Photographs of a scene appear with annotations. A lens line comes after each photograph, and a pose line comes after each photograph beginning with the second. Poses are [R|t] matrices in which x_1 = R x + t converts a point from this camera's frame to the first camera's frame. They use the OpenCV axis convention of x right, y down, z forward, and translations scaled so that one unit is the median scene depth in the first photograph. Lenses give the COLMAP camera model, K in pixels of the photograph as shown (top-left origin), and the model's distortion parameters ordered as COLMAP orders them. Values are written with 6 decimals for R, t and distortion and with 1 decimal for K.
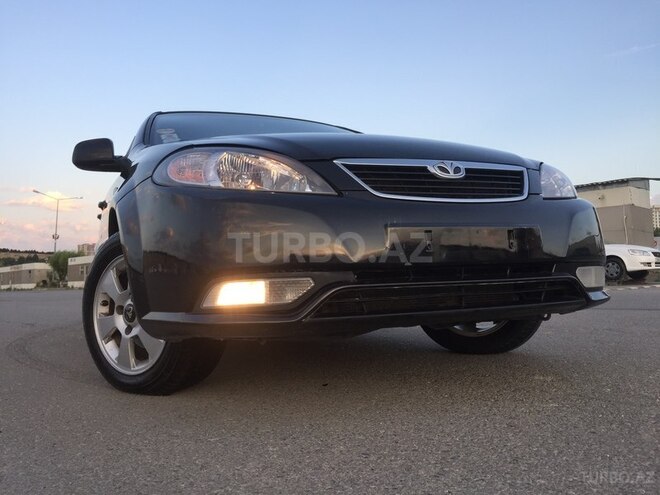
lens RADIAL K [[578.0, 0, 331.2], [0, 578.0, 245.2], [0, 0, 1]] dist [0.047324, -0.038686]
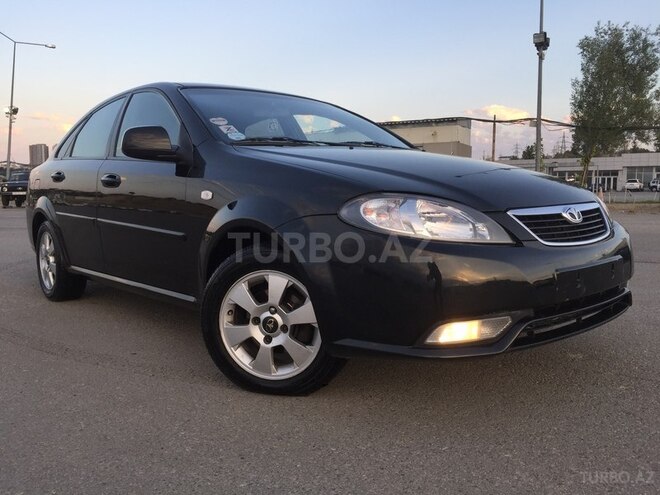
lens RADIAL K [[578.0, 0, 325.3], [0, 578.0, 248.4], [0, 0, 1]] dist [0.047324, -0.038686]
pose [[0.950152, -0.012255, 0.311547, -0.586102], [-0.036844, 0.987813, 0.151221, -0.191761], [-0.309604, -0.155162, 0.938121, -0.020640]]
